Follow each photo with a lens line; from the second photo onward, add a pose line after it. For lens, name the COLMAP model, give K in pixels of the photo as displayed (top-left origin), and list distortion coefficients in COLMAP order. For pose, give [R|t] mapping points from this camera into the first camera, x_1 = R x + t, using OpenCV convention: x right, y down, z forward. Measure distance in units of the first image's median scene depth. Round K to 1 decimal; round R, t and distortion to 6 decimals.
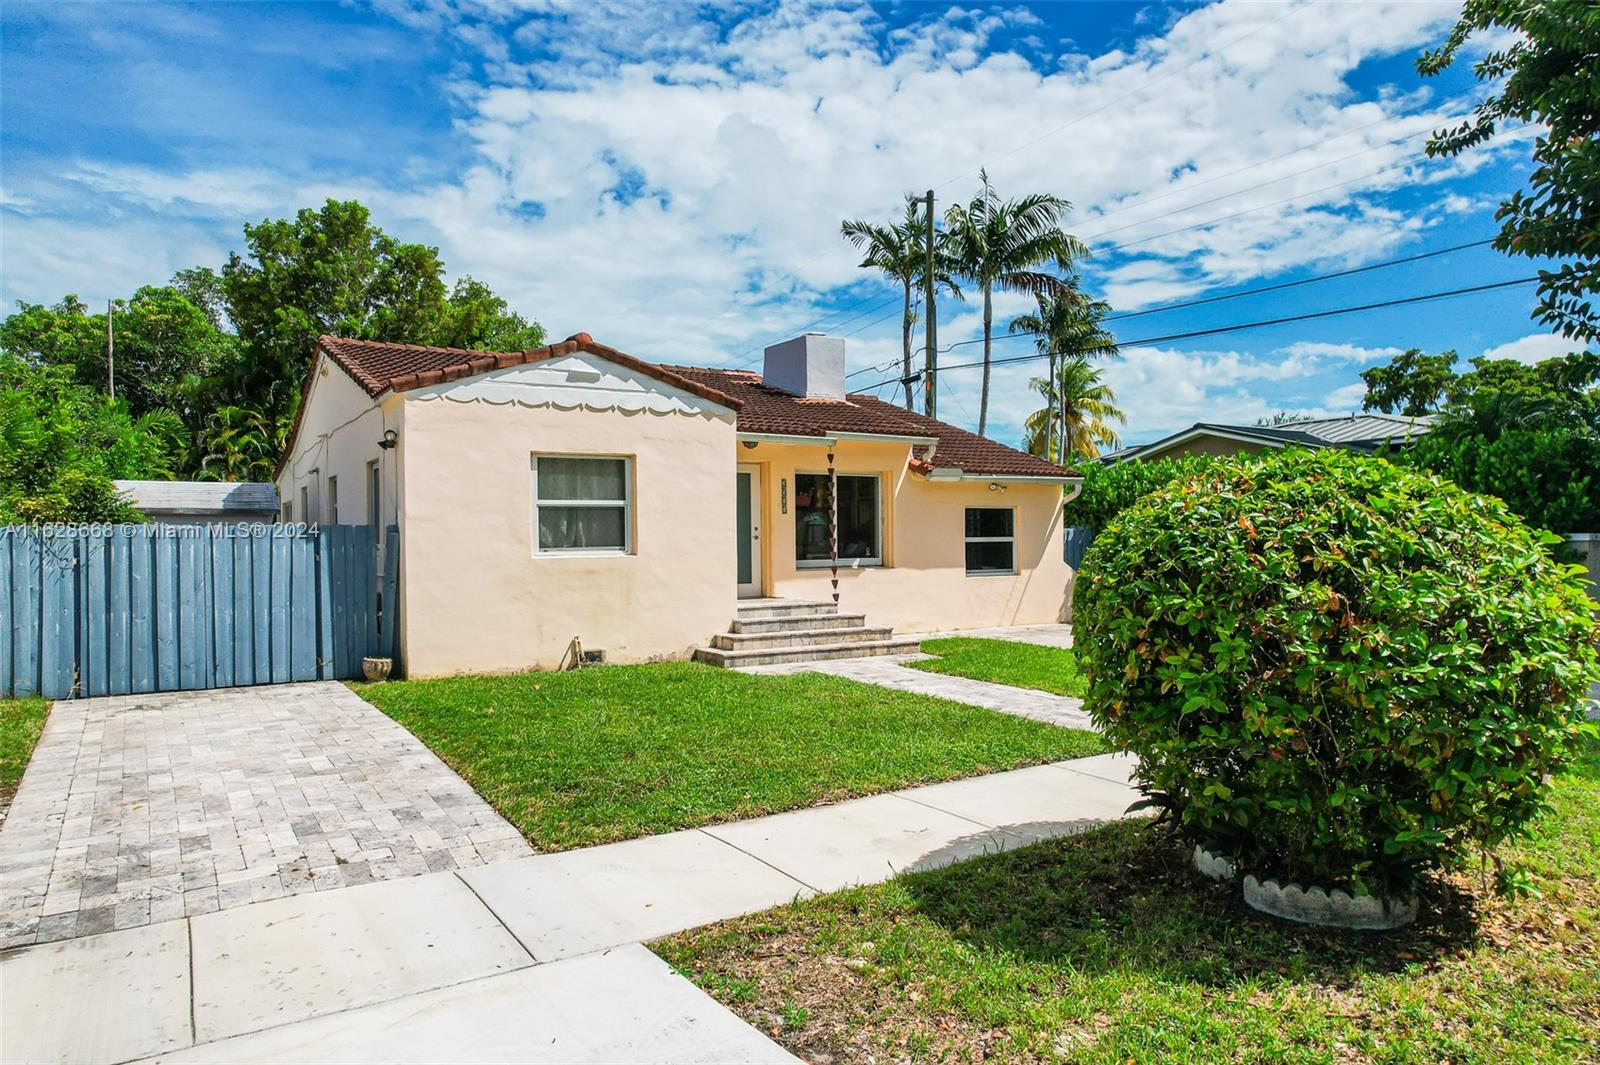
lens RADIAL K [[1035.7, 0, 797.7], [0, 1035.7, 542.1], [0, 0, 1]] dist [-0.047597, 0.032130]
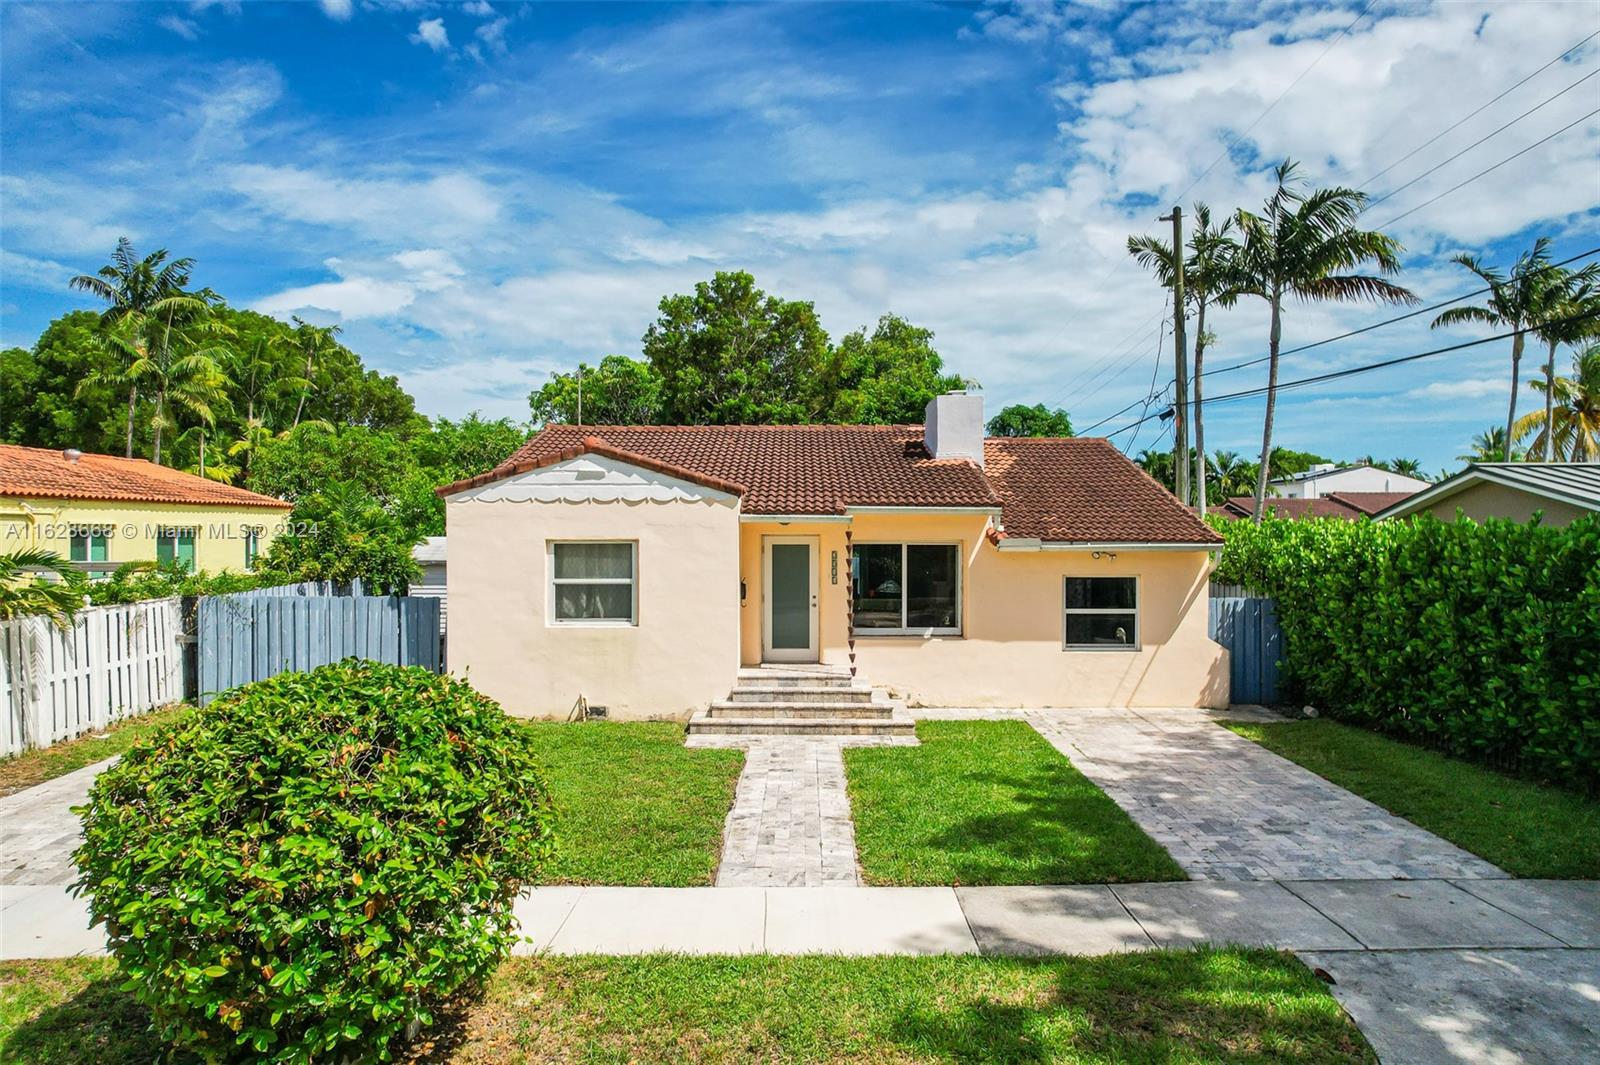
lens RADIAL K [[1026.0, 0, 800.0], [0, 1026.0, 532.5], [0, 0, 1]] dist [-0.039887, 0.003409]
pose [[0.849692, 0.010952, -0.527166, 0.544634], [-0.012790, 0.999918, 0.000158, -0.086287], [0.527124, 0.006608, 0.849762, 0.115157]]
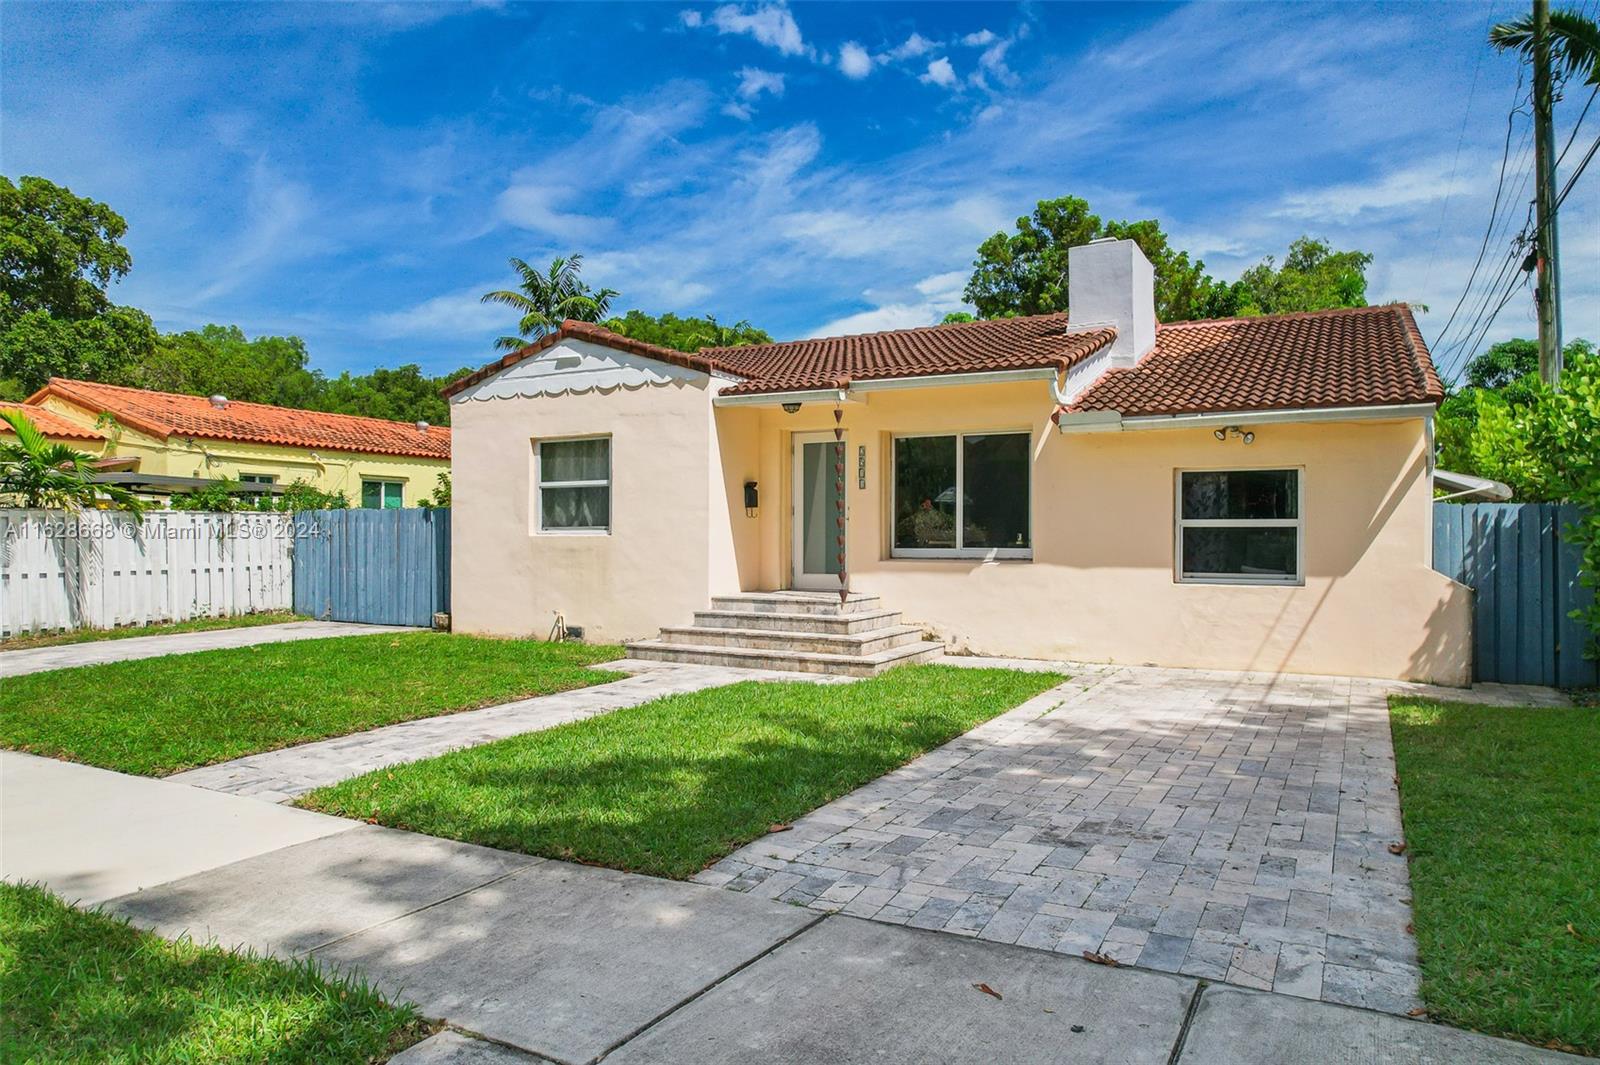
lens RADIAL K [[1026.0, 0, 800.0], [0, 1026.0, 532.5], [0, 0, 1]] dist [-0.039887, 0.003409]
pose [[0.494995, 0.004811, -0.868882, 0.712254], [-0.012719, 0.999918, -0.001710, 0.008894], [0.868803, 0.011898, 0.495015, 0.615048]]
